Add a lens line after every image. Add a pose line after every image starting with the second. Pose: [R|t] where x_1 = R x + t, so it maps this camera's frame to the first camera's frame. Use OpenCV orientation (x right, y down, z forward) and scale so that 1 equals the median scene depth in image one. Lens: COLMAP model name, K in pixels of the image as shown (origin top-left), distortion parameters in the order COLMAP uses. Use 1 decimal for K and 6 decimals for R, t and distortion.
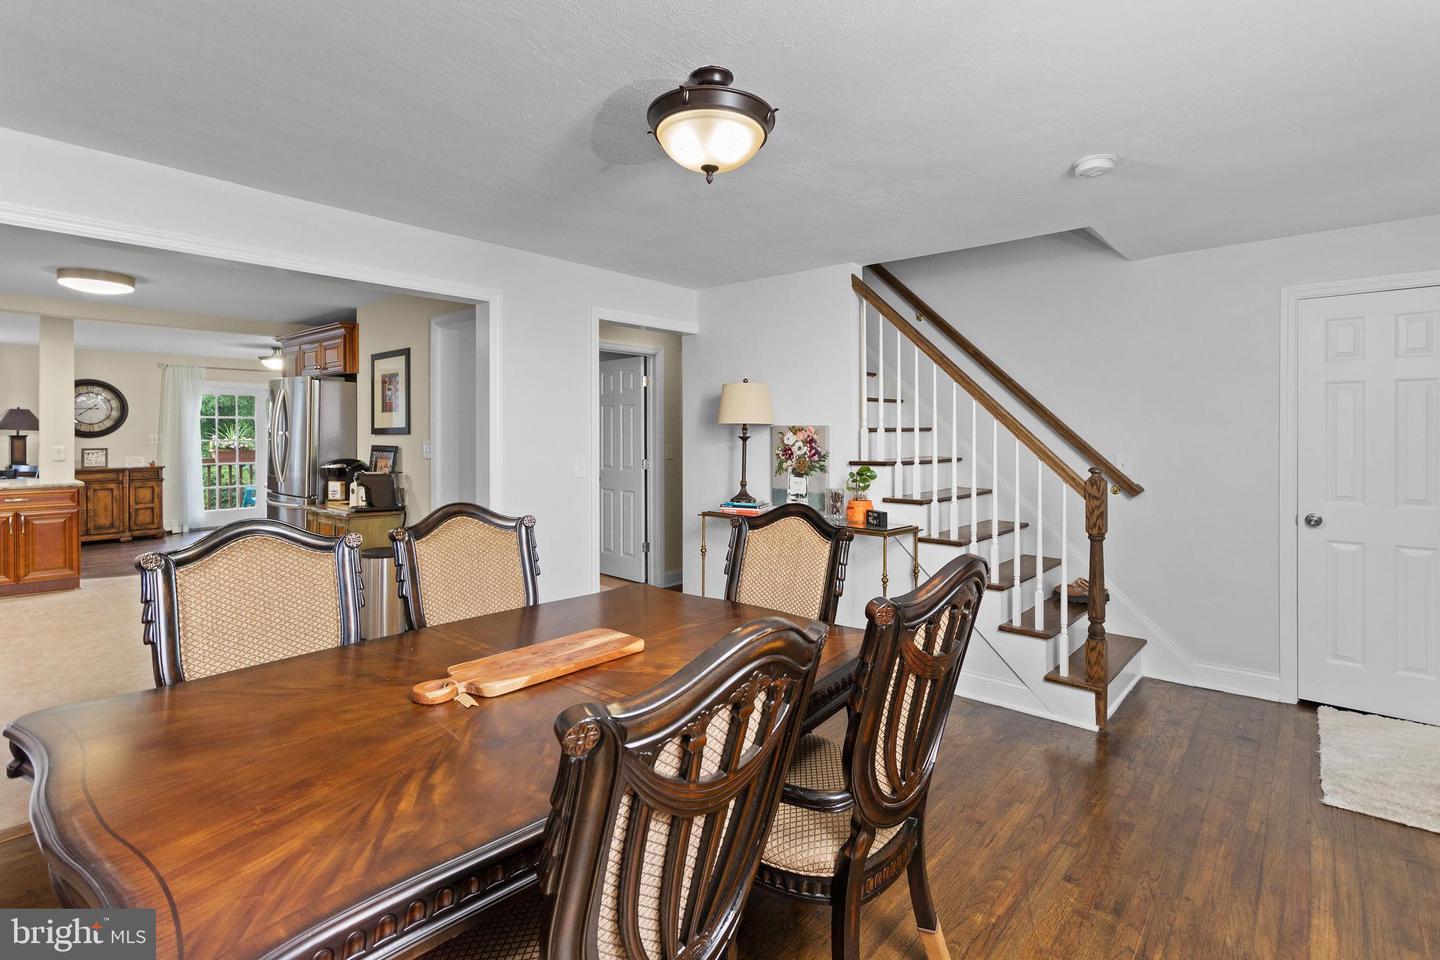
lens RADIAL K [[701.1, 0, 711.8], [0, 701.1, 444.6], [0, 0, 1]] dist [0.018101, -0.000290]
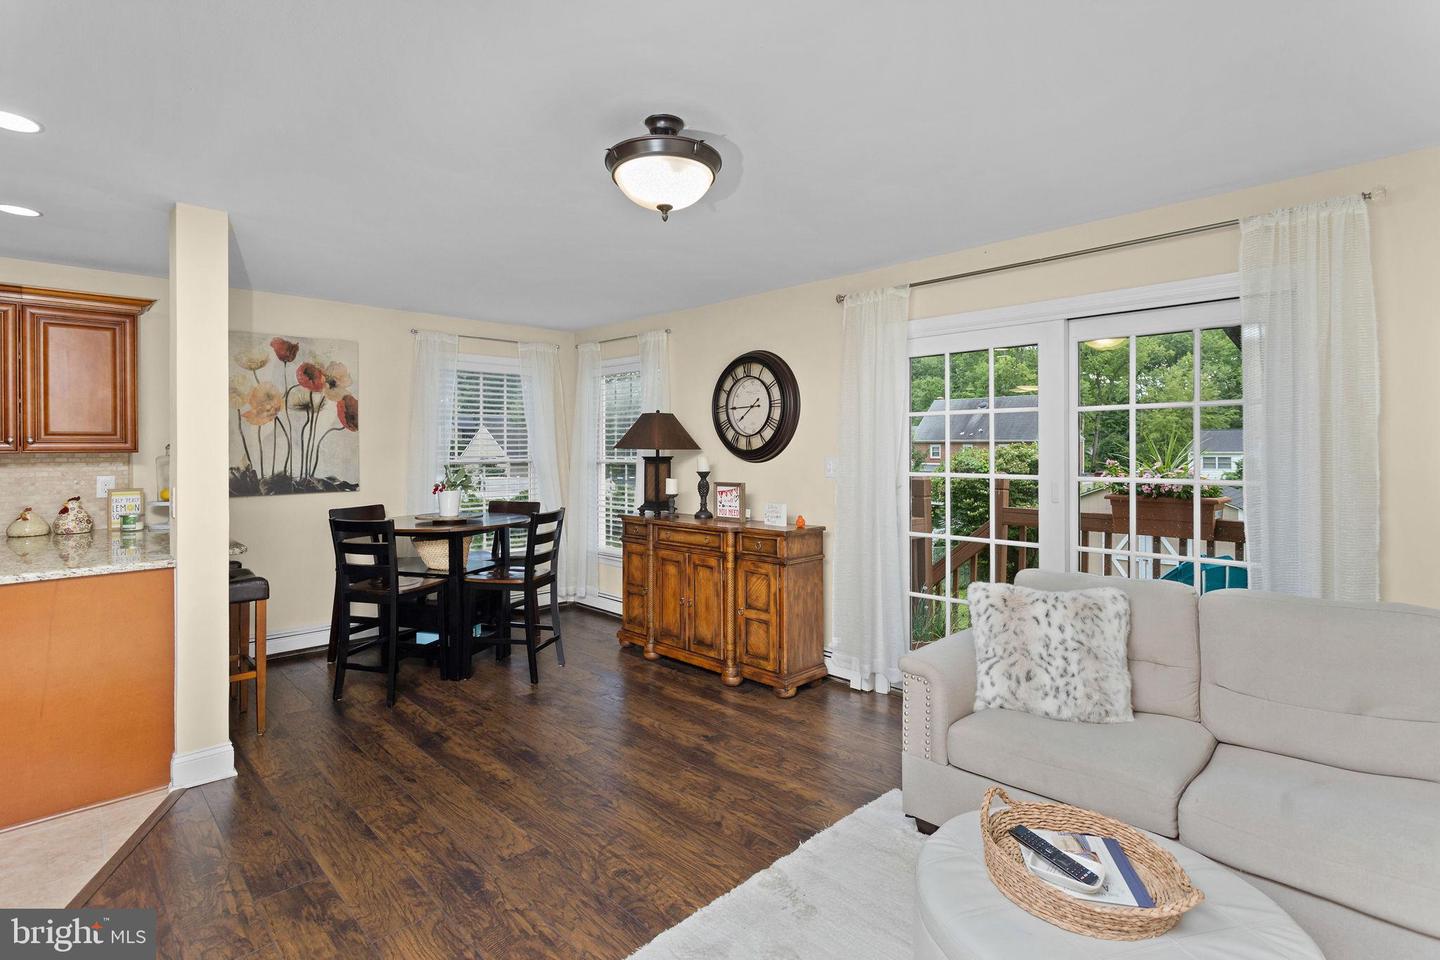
lens RADIAL K [[701.1, 0, 711.8], [0, 701.1, 444.6], [0, 0, 1]] dist [0.018101, -0.000290]
pose [[-0.074775, -0.005937, -0.997183, -0.353659], [-0.011781, 0.999918, -0.005070, -0.019494], [0.997131, 0.011369, -0.074839, 1.006734]]
